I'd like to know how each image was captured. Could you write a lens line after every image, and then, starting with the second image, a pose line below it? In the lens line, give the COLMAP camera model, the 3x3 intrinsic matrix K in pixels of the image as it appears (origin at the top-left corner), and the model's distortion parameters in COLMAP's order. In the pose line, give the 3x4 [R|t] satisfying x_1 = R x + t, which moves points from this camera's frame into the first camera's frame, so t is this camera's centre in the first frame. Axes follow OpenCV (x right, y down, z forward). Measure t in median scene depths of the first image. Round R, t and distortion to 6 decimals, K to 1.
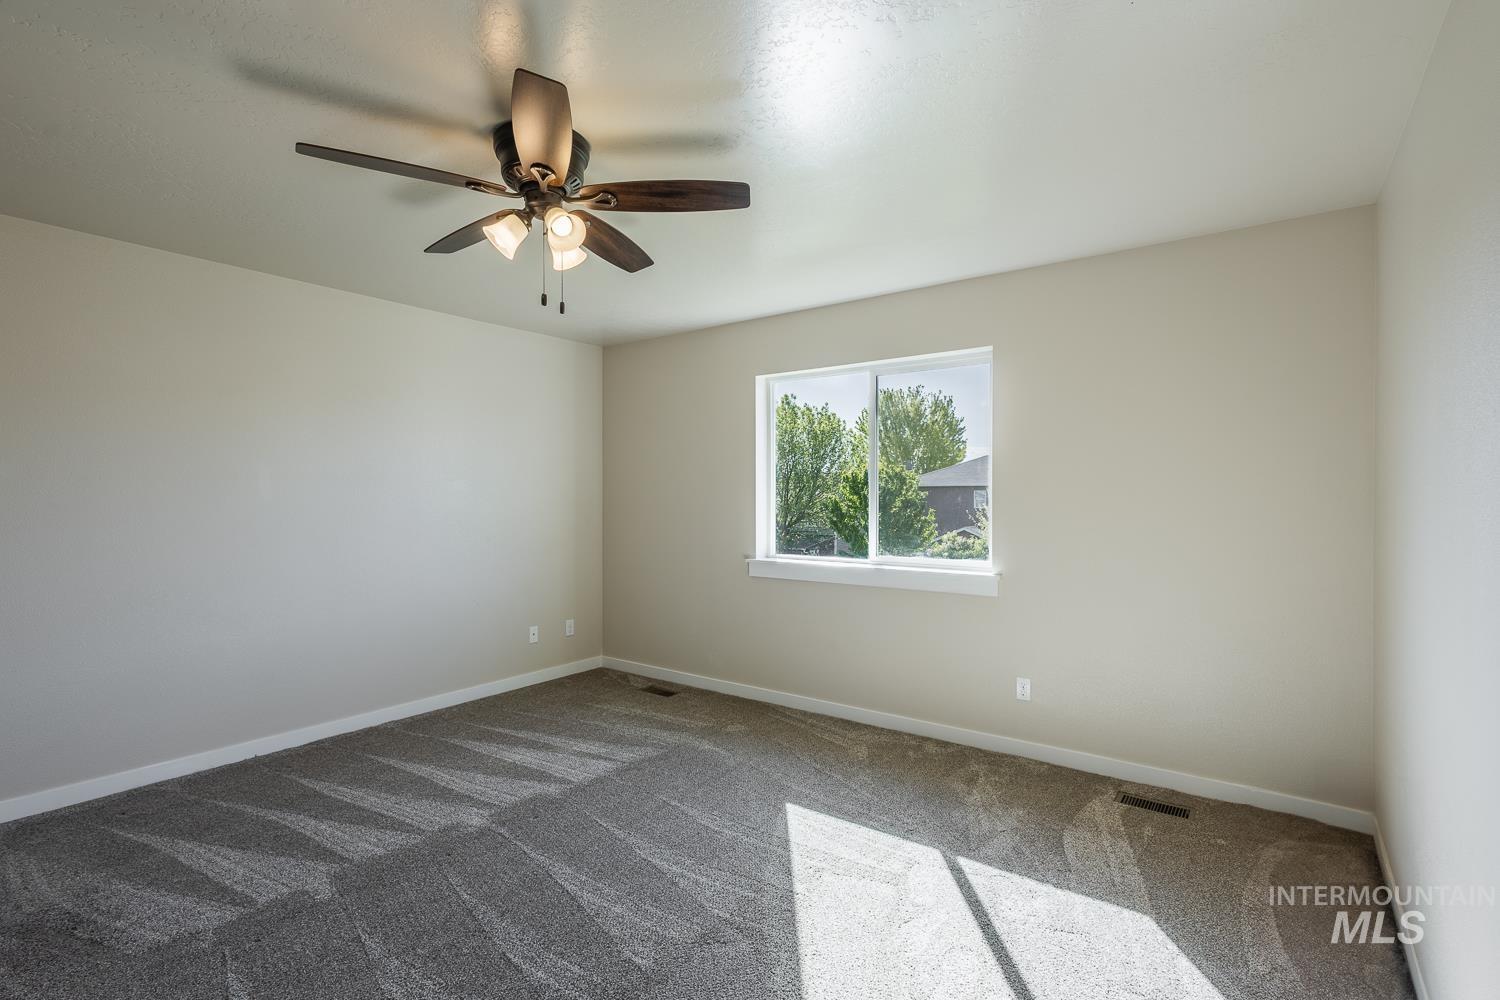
lens RADIAL K [[697.4, 0, 747.9], [0, 697.4, 495.8], [0, 0, 1]] dist [0.004113, -0.000649]
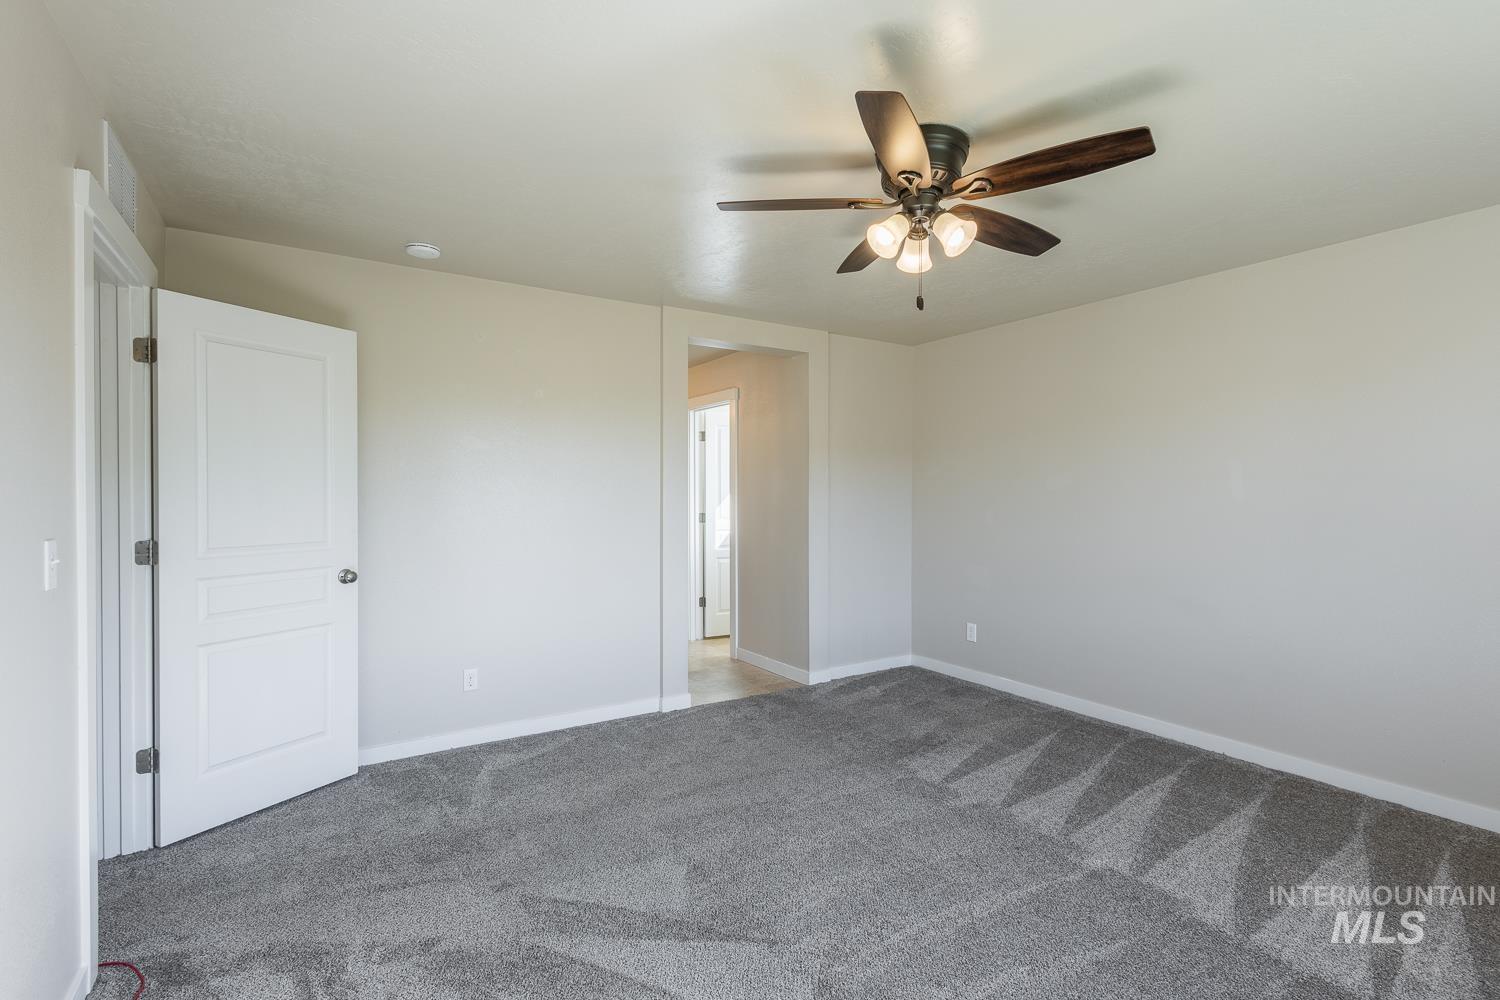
lens RADIAL K [[697.4, 0, 747.9], [0, 697.4, 495.8], [0, 0, 1]] dist [0.004113, -0.000649]
pose [[-0.363400, -0.002878, -0.931629, 0.533047], [-0.008307, 0.999965, 0.000151, 0.016978], [0.931596, 0.007794, -0.363411, 0.851397]]
